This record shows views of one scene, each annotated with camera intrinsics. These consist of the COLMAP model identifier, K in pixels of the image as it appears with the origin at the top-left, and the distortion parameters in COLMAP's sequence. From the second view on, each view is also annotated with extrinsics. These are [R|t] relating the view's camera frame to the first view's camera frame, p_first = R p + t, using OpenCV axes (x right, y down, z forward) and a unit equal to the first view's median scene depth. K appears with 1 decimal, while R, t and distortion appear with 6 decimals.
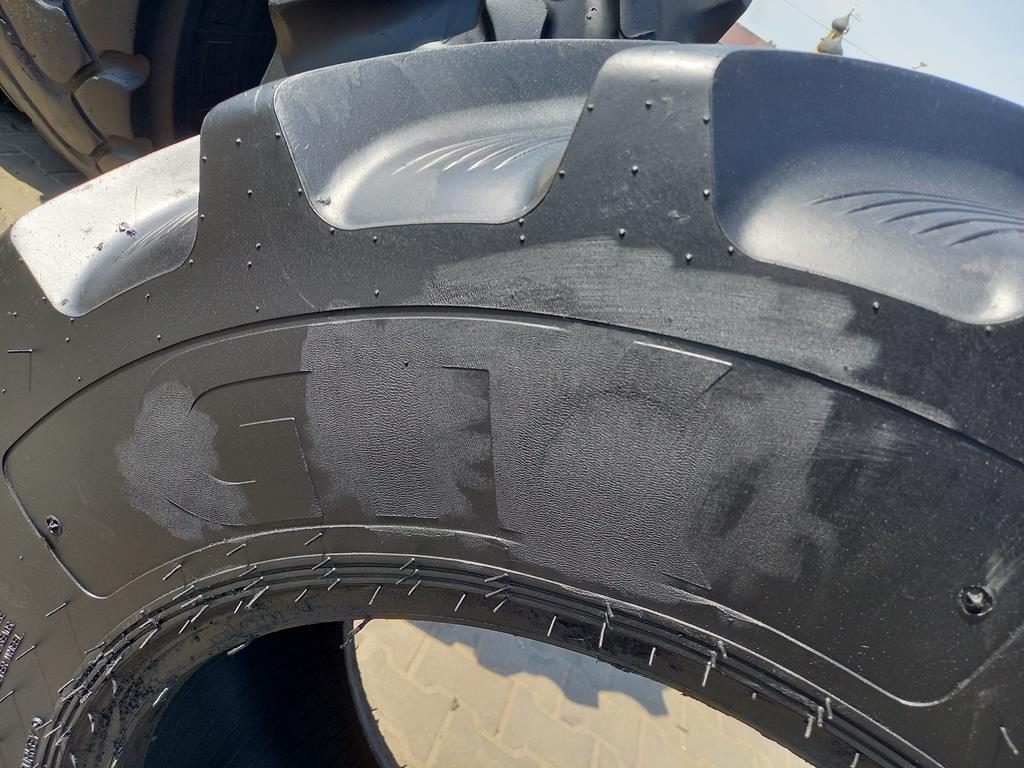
lens RADIAL K [[754.7, 0, 509.7], [0, 754.7, 373.2], [0, 0, 1]] dist [0.016533, -0.028170]
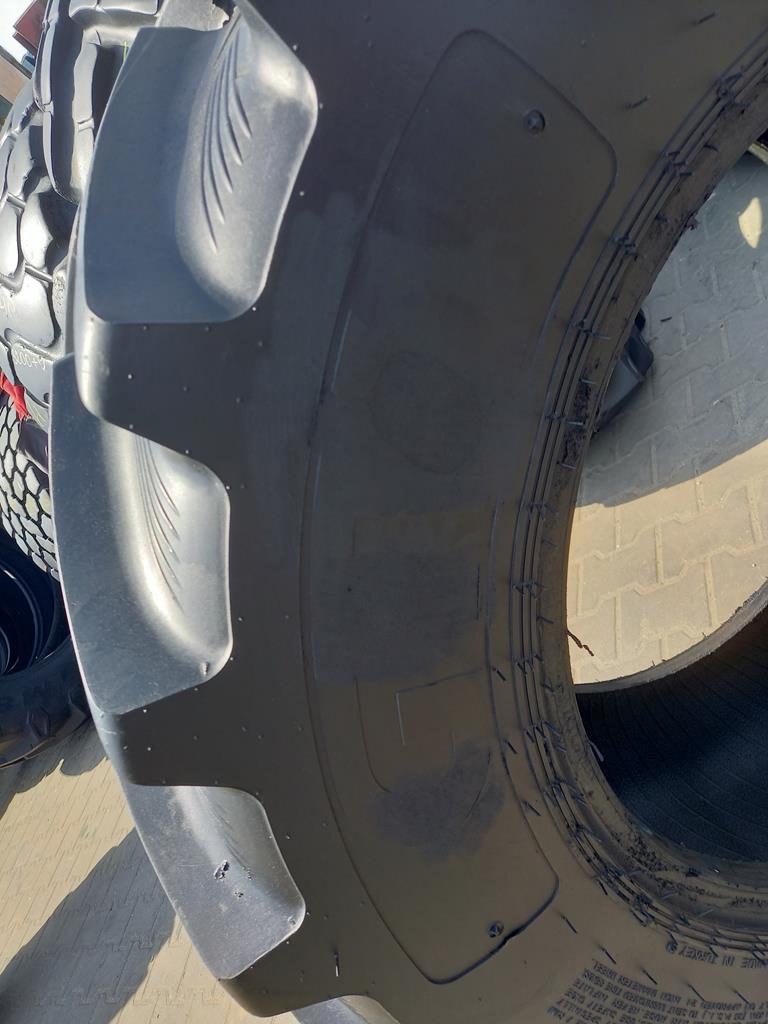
lens RADIAL K [[754.7, 0, 383.7], [0, 754.7, 512.1], [0, 0, 1]] dist [0.016533, -0.028170]
pose [[-0.018520, -0.997556, 0.067366, -0.087670], [0.996928, -0.013296, 0.077181, -0.043397], [-0.076097, 0.068589, 0.994739, -0.144957]]
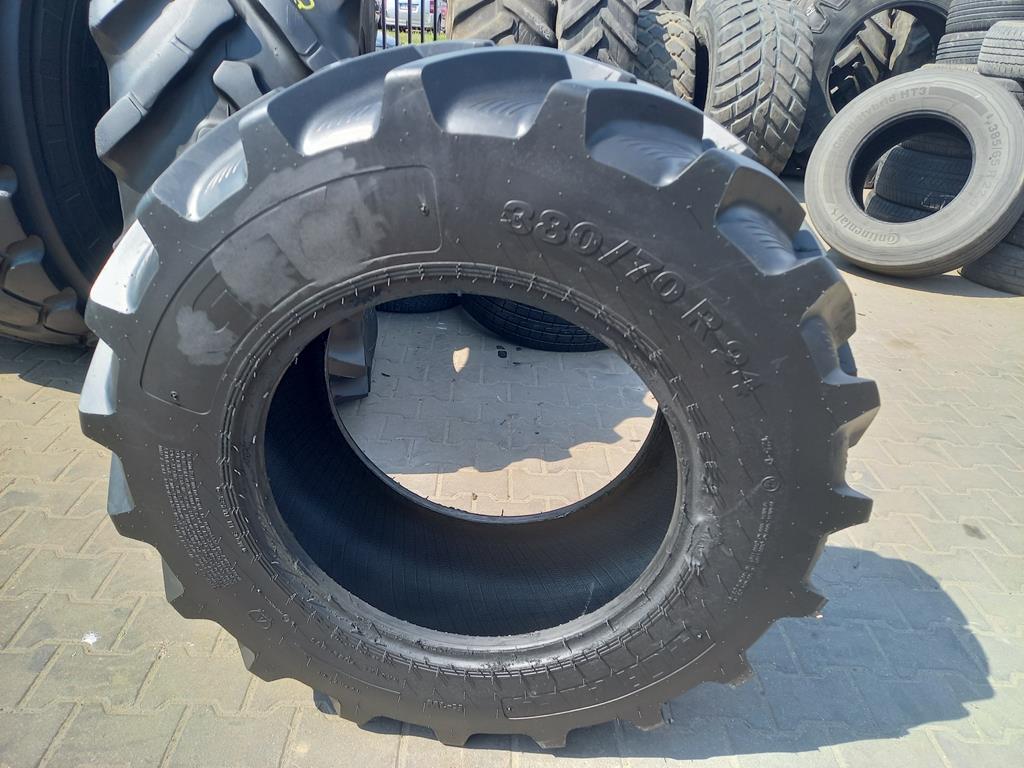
lens RADIAL K [[754.7, 0, 521.5], [0, 754.7, 390.7], [0, 0, 1]] dist [0.016533, -0.028170]
pose [[0.842370, -0.538776, 0.011520, 0.386200], [0.535533, 0.839302, 0.093682, 0.671905], [-0.060143, -0.072745, 0.995536, -1.804488]]
